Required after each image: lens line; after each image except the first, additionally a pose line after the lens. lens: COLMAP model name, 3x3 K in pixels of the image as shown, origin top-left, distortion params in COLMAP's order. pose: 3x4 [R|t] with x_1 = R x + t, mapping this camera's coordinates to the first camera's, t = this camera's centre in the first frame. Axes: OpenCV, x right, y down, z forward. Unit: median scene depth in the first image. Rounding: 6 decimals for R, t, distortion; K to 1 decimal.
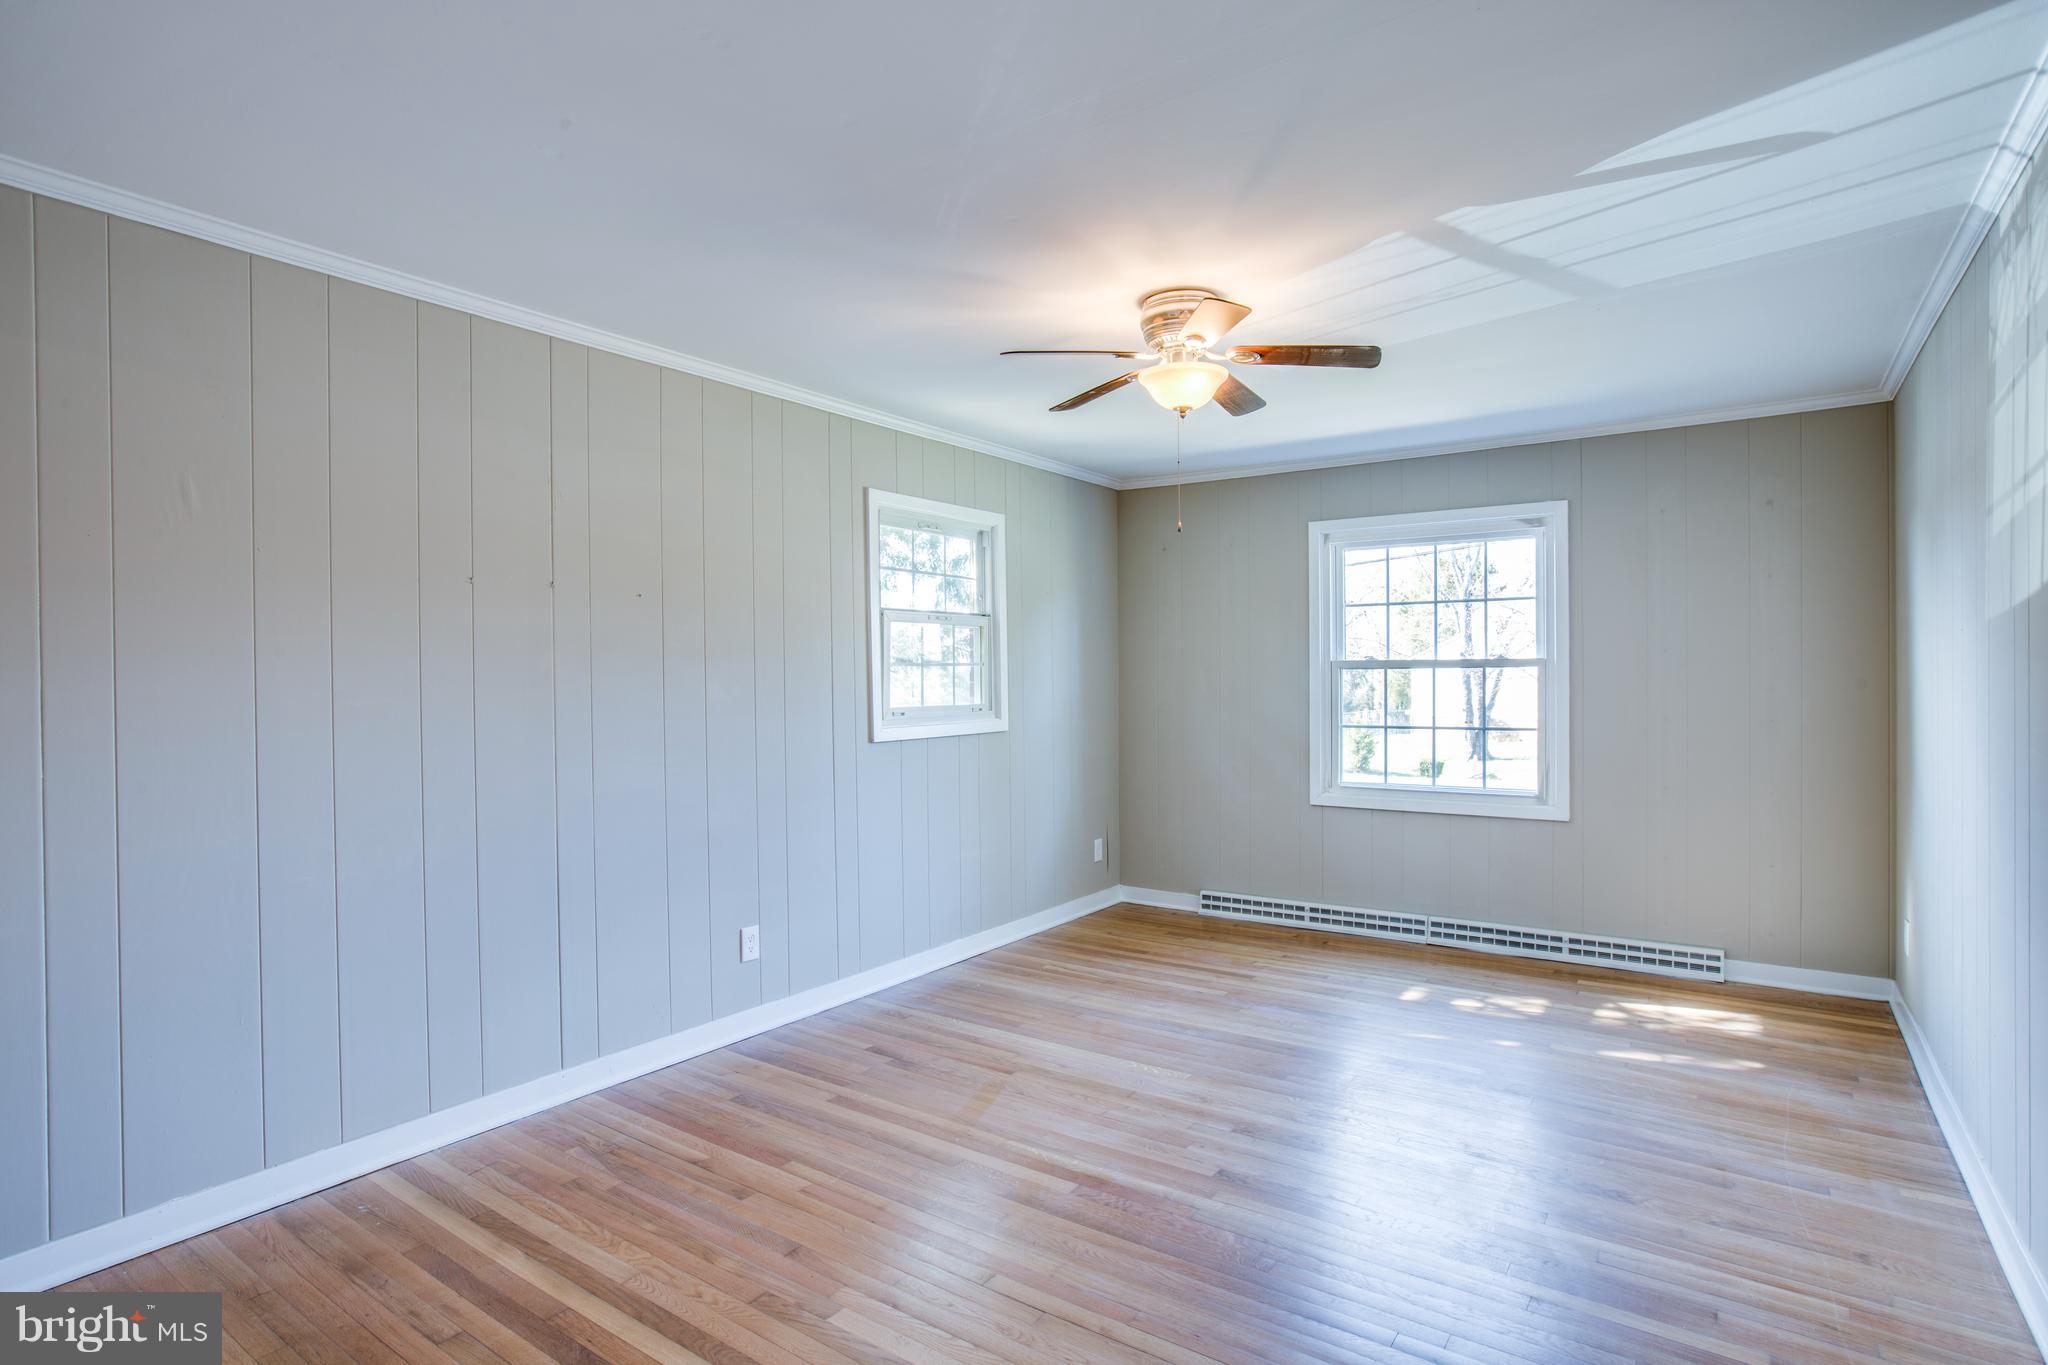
lens RADIAL K [[1030.7, 0, 1014.9], [0, 1030.7, 678.1], [0, 0, 1]] dist [-0.067534, 0.048034]
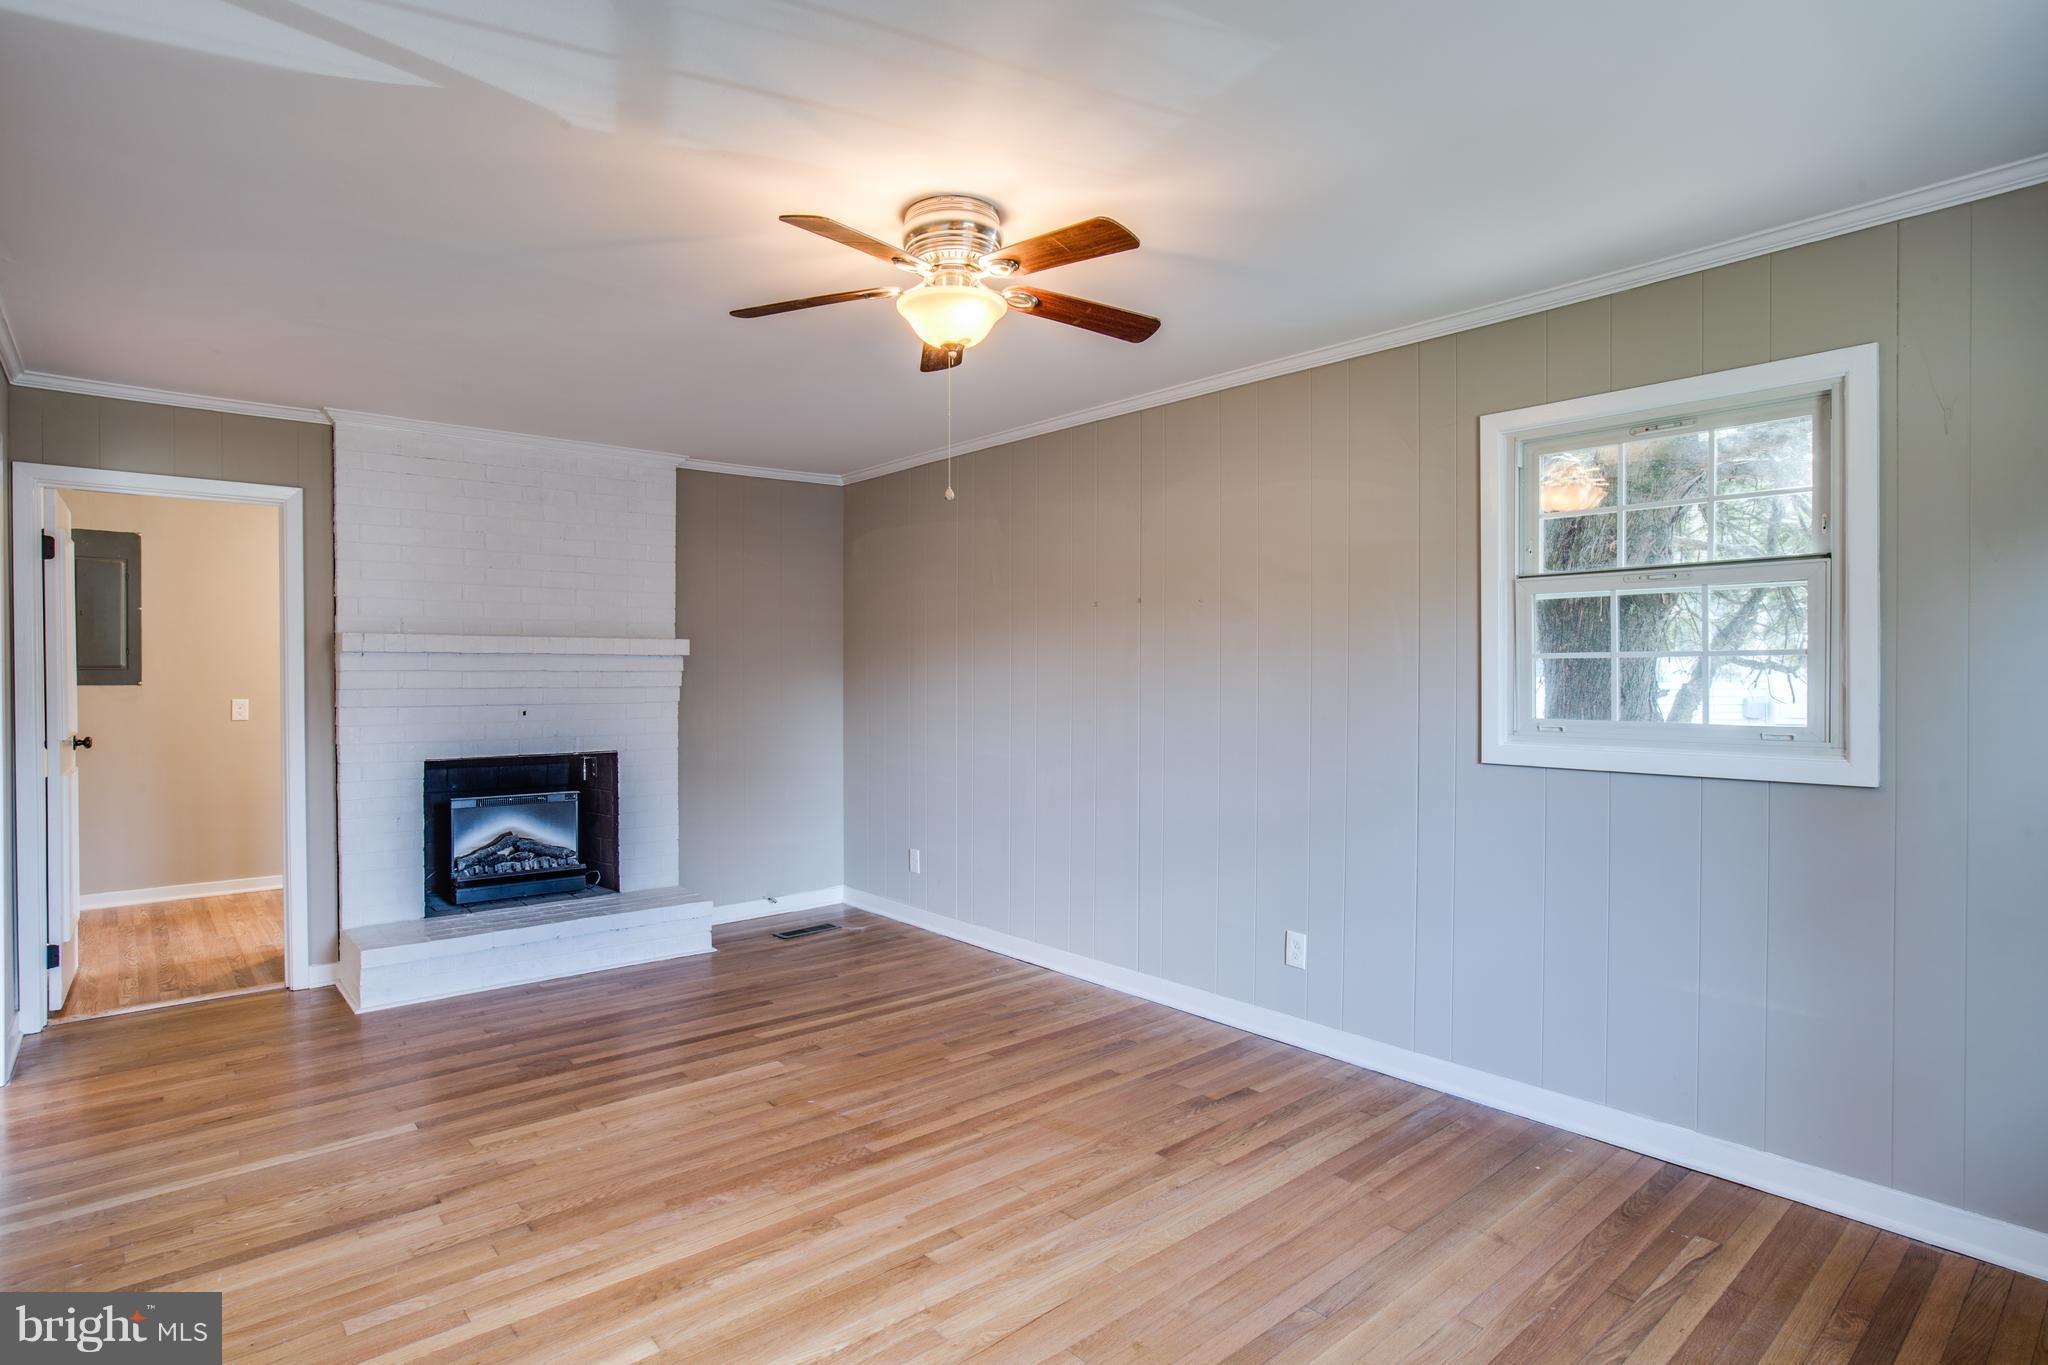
lens RADIAL K [[1030.7, 0, 1014.9], [0, 1030.7, 678.1], [0, 0, 1]] dist [-0.067534, 0.048034]
pose [[-0.233961, 0.015101, -0.972129, 0.793766], [0.007527, 0.999878, 0.013720, -0.013915], [0.972217, -0.004107, -0.234046, 1.039443]]
